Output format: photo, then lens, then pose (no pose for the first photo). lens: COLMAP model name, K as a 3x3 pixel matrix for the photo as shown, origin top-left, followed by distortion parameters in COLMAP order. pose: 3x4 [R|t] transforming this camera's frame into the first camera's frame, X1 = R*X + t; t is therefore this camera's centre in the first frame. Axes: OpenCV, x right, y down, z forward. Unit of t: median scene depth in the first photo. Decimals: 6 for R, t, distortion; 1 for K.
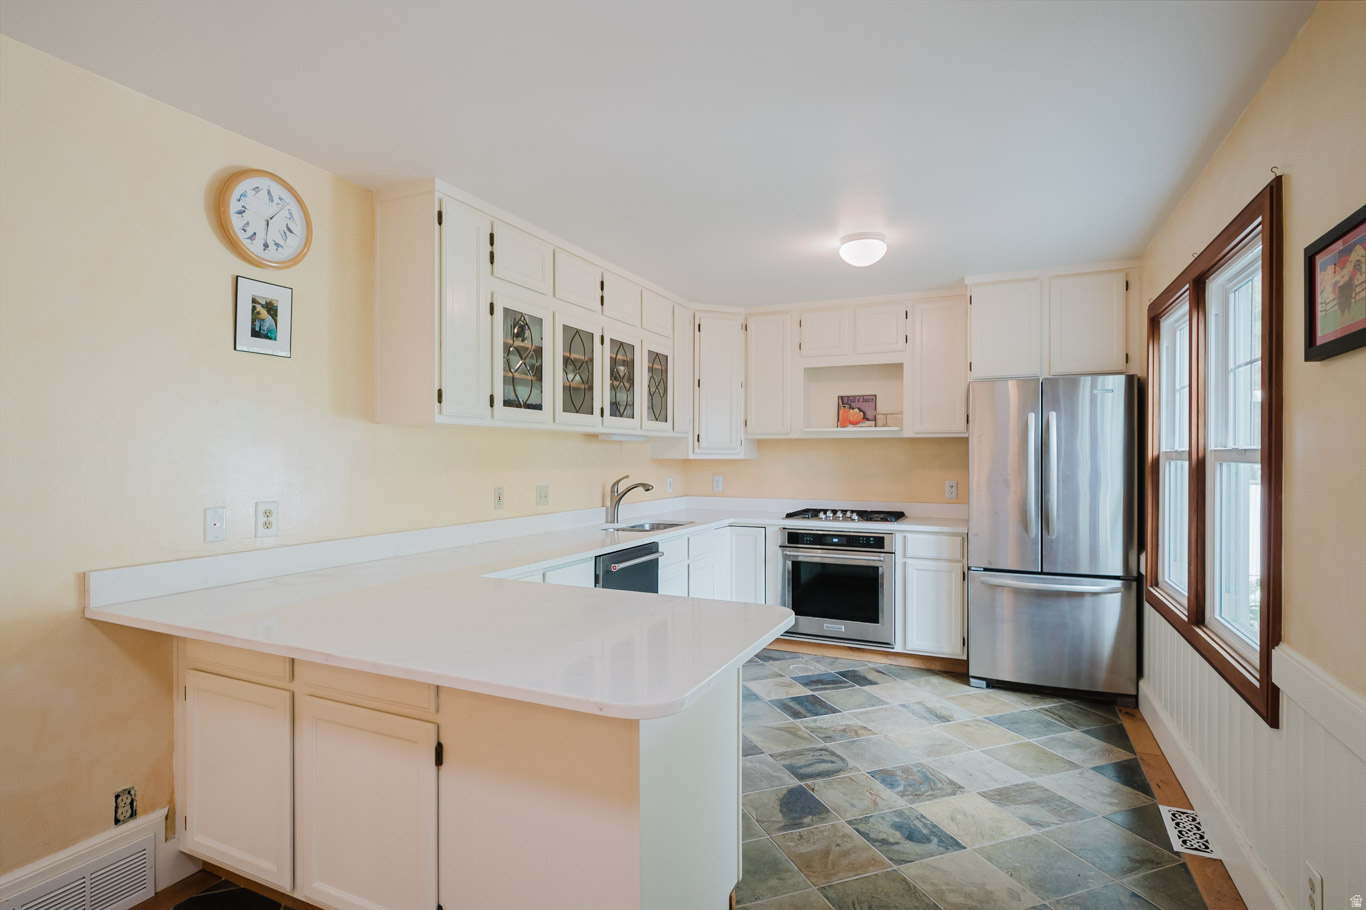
lens RADIAL K [[691.8, 0, 688.0], [0, 691.8, 462.4], [0, 0, 1]] dist [-0.003988, 0.002265]
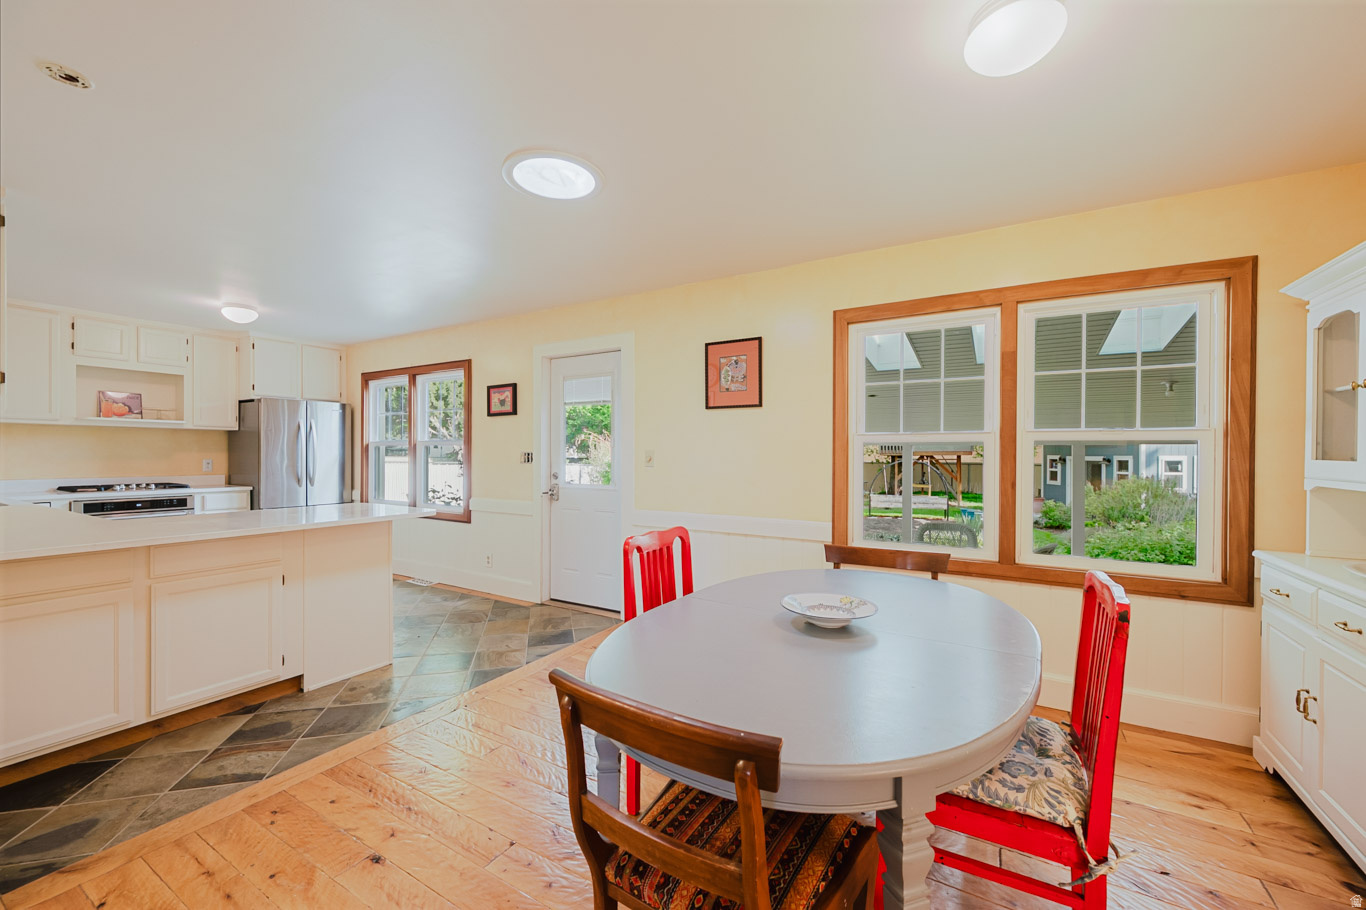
lens RADIAL K [[536.0, 0, 685.6], [0, 536.0, 456.8], [0, 0, 1]] dist [-0.002551, 0.000528]
pose [[0.107282, -0.006673, 0.994206, -0.690682], [0.006074, 0.999963, 0.006056, 0.022050], [-0.994210, 0.005389, 0.107319, -0.135914]]
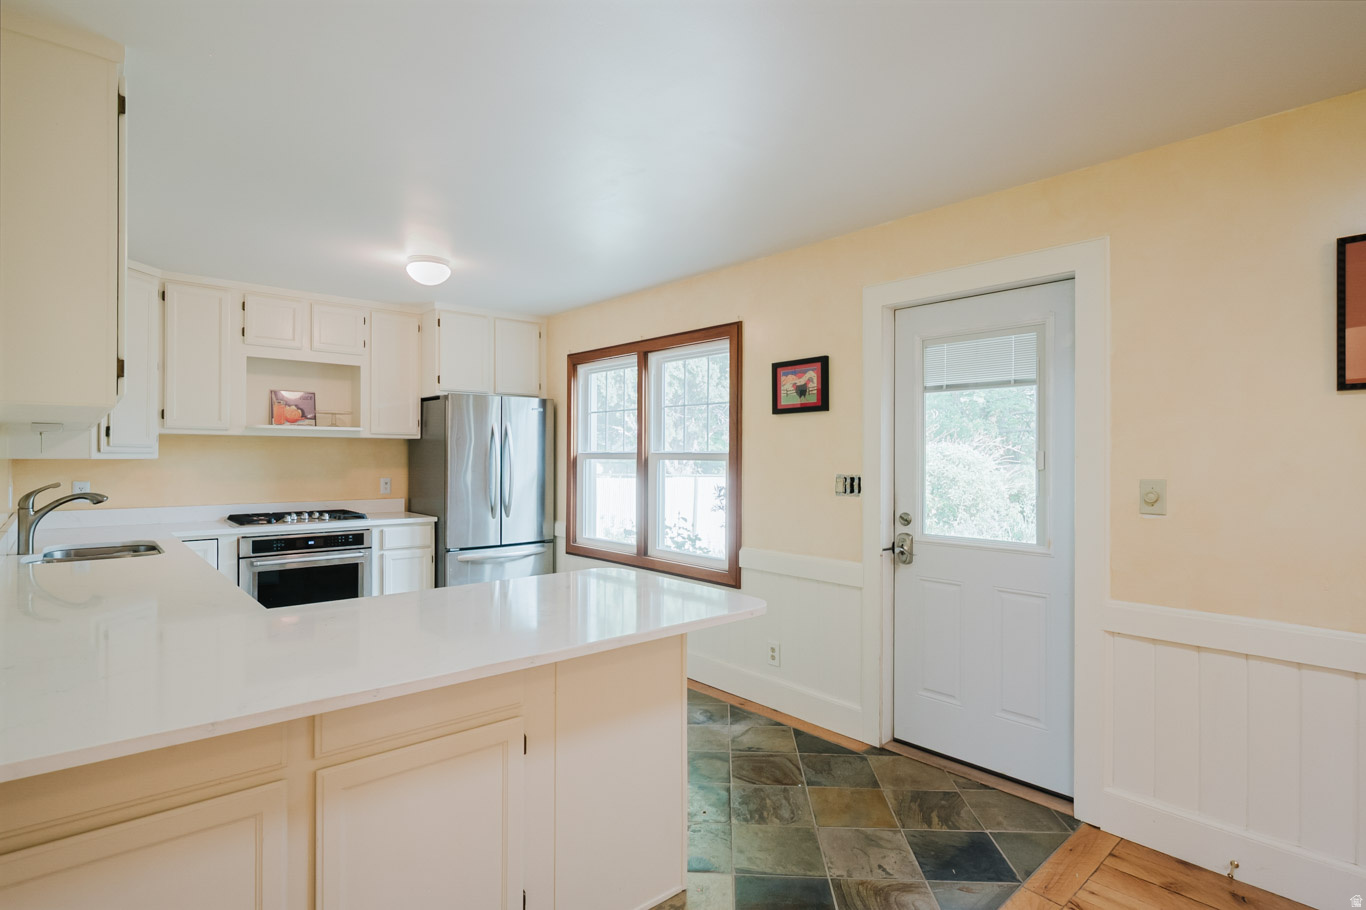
lens RADIAL K [[691.8, 0, 689.3], [0, 691.8, 458.8], [0, 0, 1]] dist [-0.003988, 0.002265]
pose [[0.399764, -0.003856, 0.916610, -0.468427], [0.005752, 0.999982, 0.001699, -0.003224], [-0.916600, 0.004593, 0.399779, 0.132037]]
